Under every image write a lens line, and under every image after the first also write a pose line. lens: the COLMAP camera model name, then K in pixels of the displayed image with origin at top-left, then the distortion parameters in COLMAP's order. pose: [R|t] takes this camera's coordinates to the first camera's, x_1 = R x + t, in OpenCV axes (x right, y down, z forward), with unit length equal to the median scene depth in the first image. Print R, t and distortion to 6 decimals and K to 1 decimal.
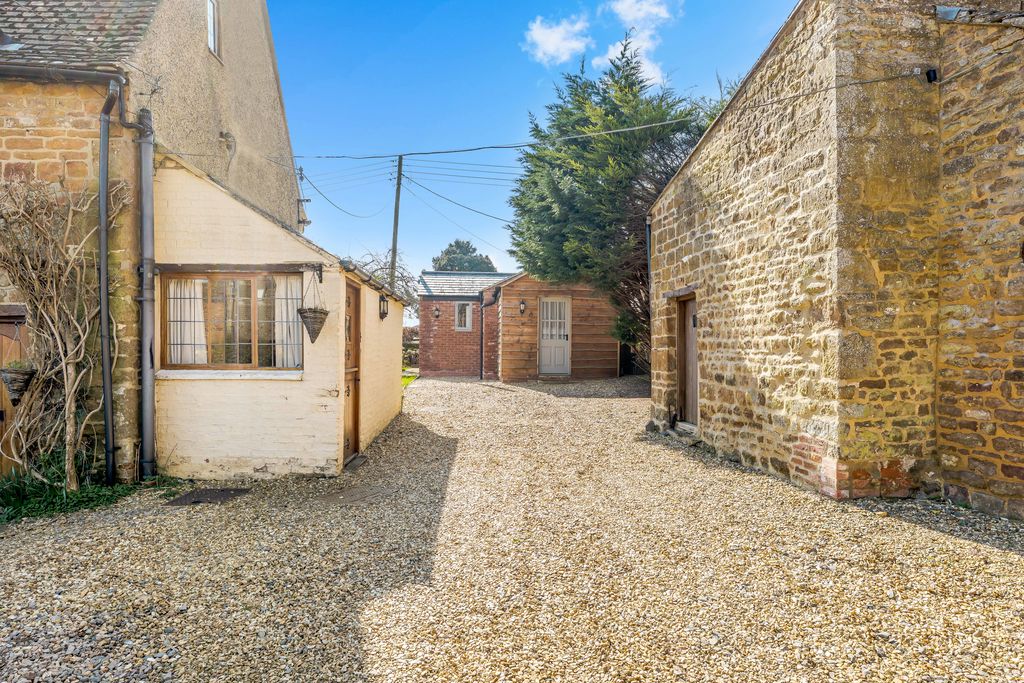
lens RADIAL K [[652.1, 0, 508.3], [0, 652.1, 343.6], [0, 0, 1]] dist [-0.003140, 0.003752]
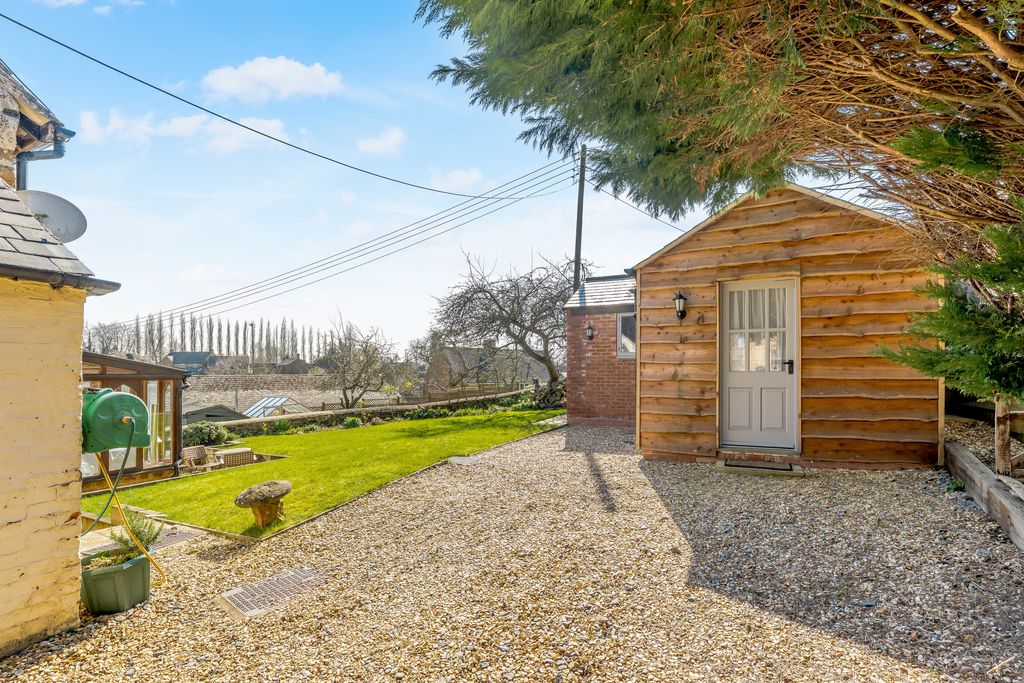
lens RADIAL K [[467.8, 0, 541.4], [0, 467.8, 370.0], [0, 0, 1]] dist [-0.003348, -0.000131]
pose [[0.869038, -0.015742, -0.494495, 0.100225], [0.018290, 0.999833, 0.000314, -0.010468], [0.494407, -0.009317, 0.869180, 0.642741]]
